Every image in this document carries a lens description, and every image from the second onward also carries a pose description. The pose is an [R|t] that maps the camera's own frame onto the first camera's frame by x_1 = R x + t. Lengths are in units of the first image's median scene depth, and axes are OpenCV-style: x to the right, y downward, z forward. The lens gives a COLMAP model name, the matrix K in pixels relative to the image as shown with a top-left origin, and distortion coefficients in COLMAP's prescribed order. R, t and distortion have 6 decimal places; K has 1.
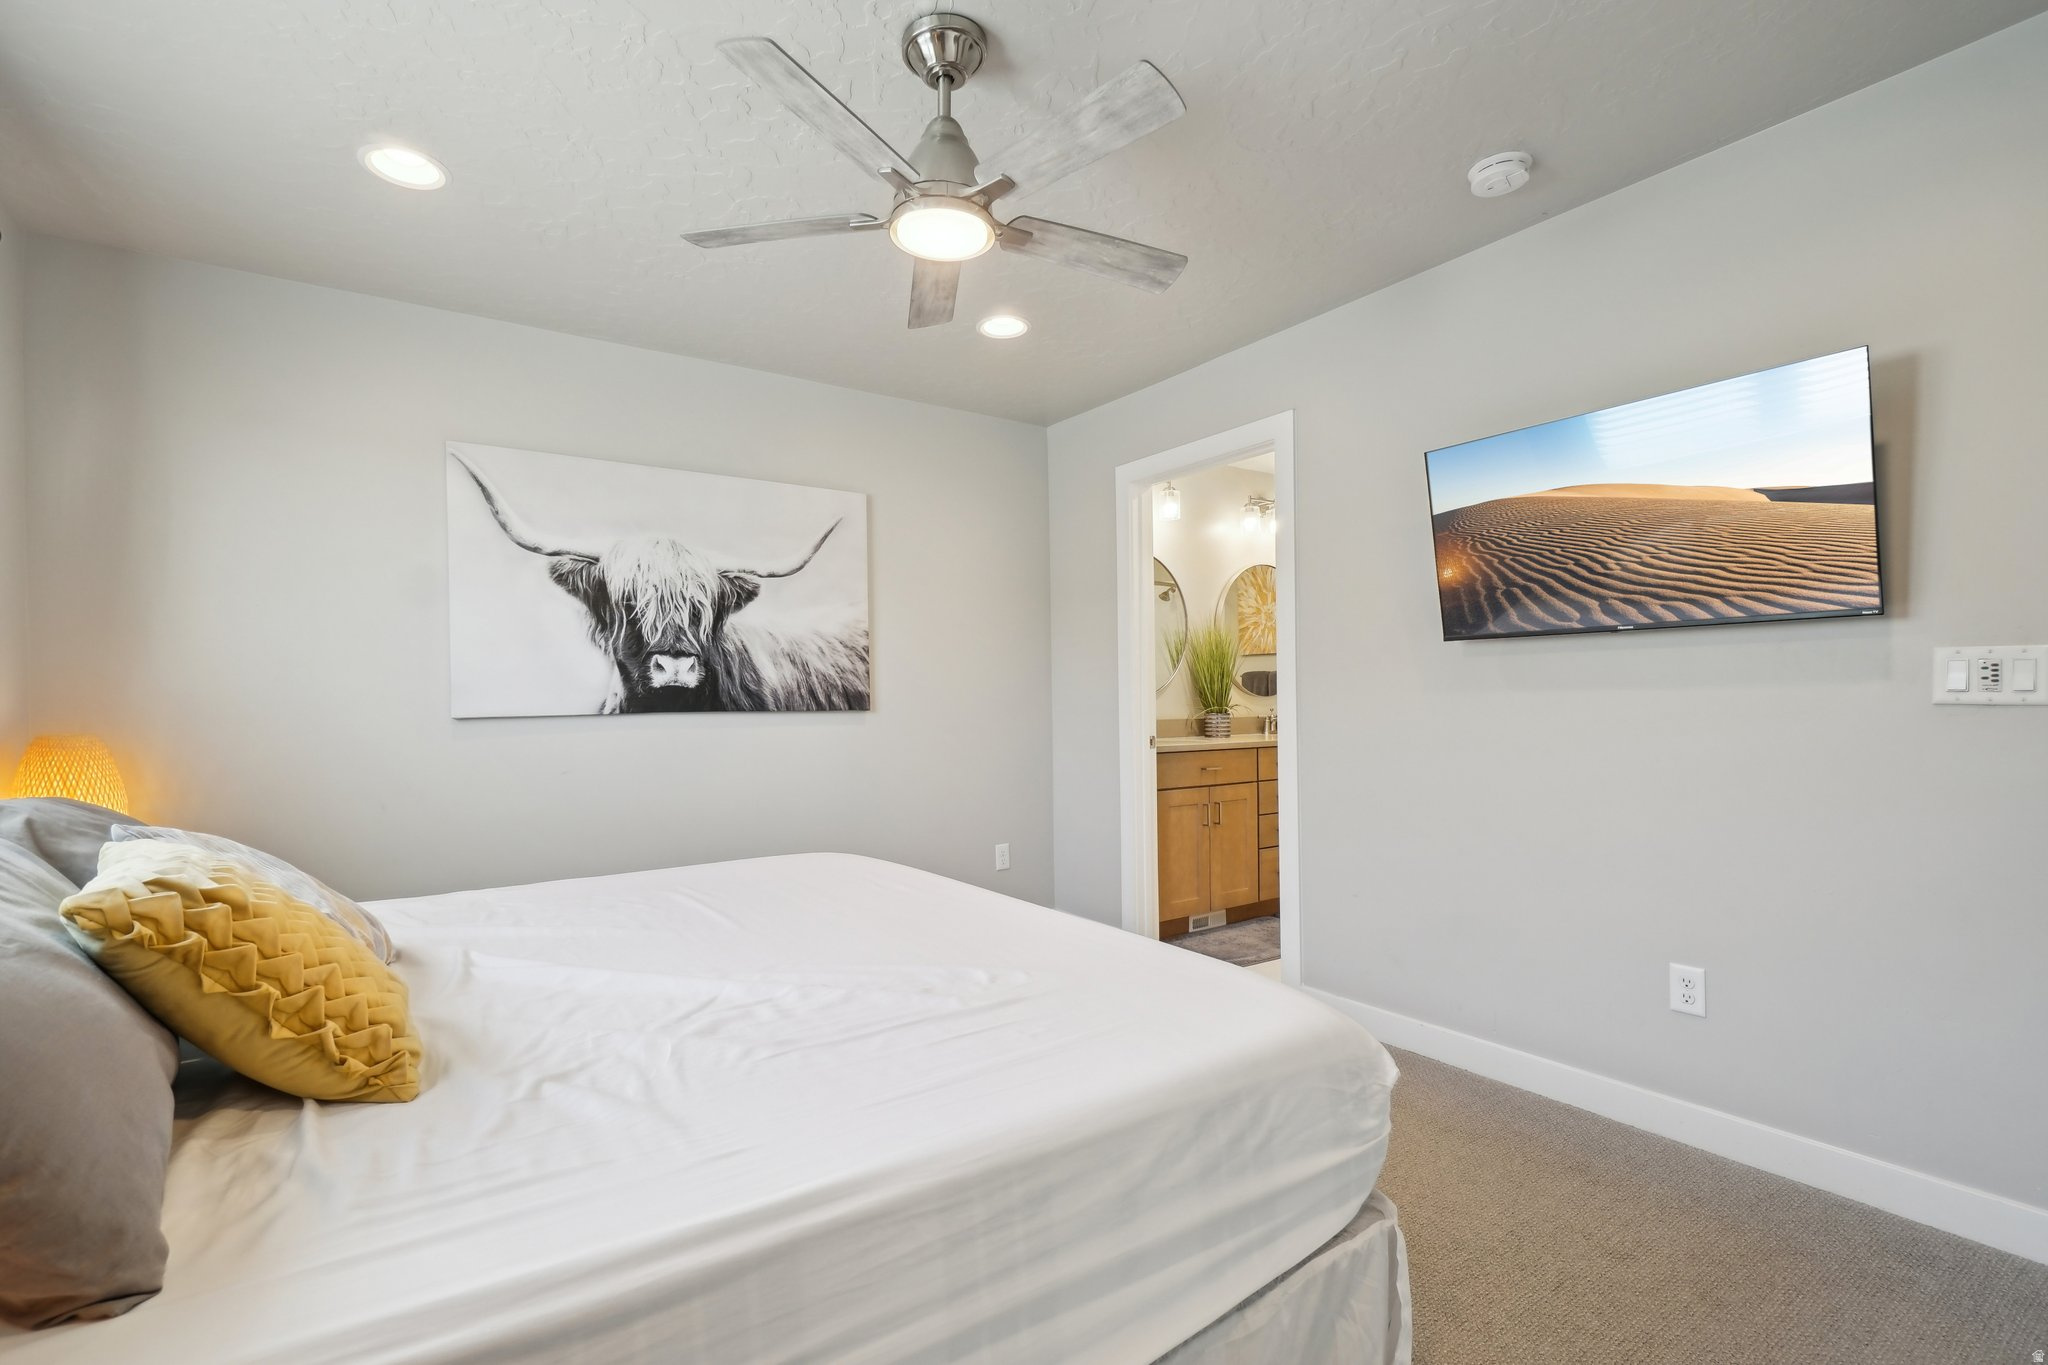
lens RADIAL K [[906.7, 0, 1007.6], [0, 906.7, 703.1], [0, 0, 1]] dist [-0.002492, -0.000257]
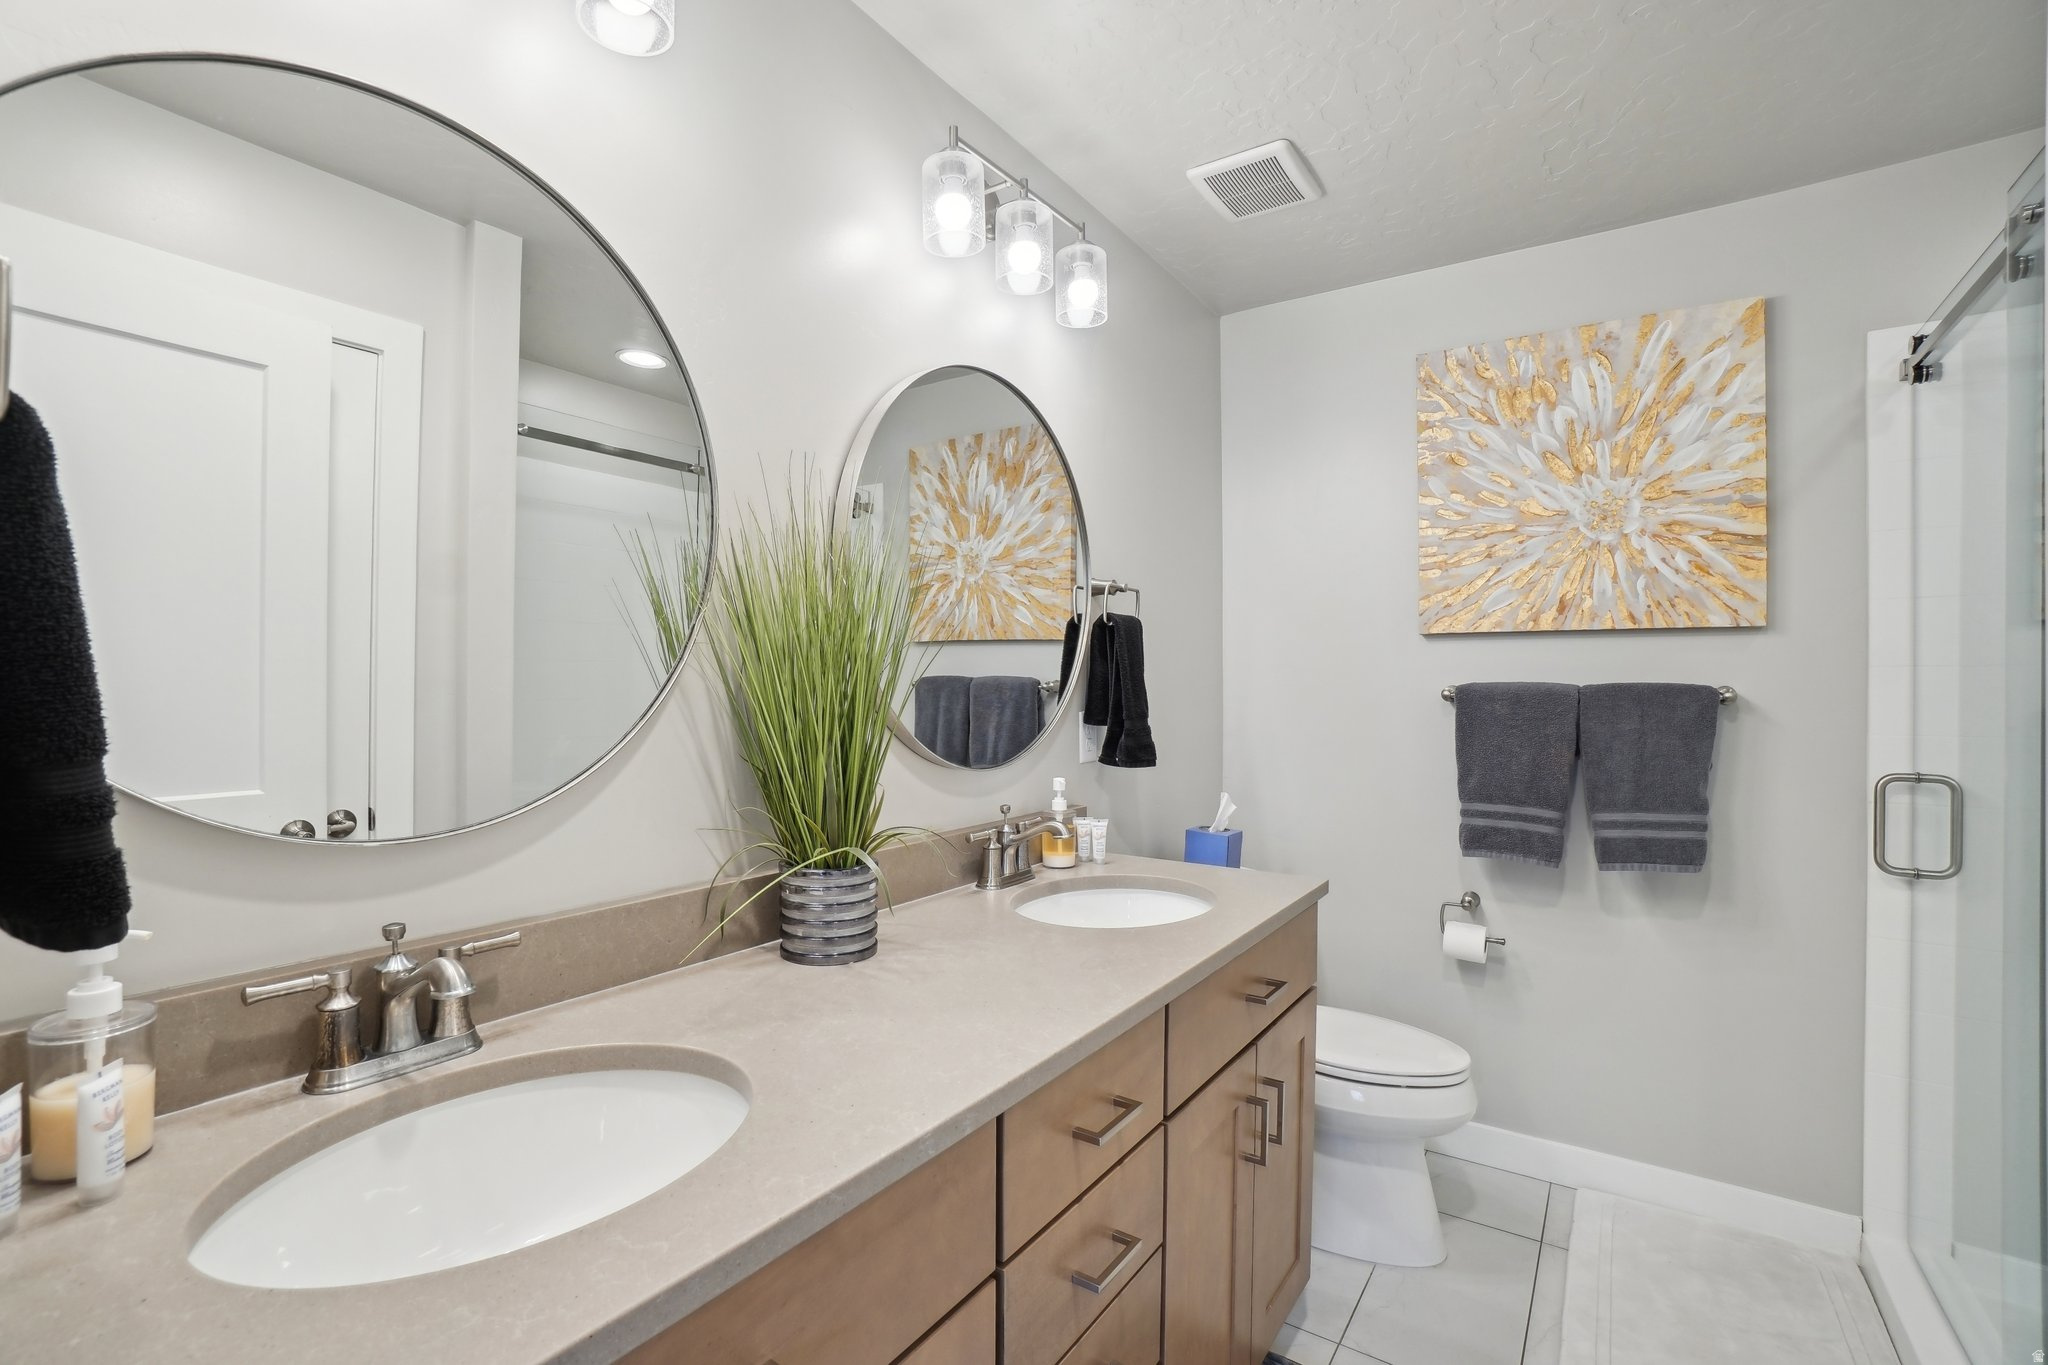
lens RADIAL K [[906.7, 0, 1007.6], [0, 906.7, 703.1], [0, 0, 1]] dist [-0.002492, -0.000257]
pose [[0.935602, 0.010295, 0.352907, 0.179817], [-0.016553, 0.999755, 0.014720, -0.038003], [-0.352669, -0.019614, 0.935542, 0.711051]]
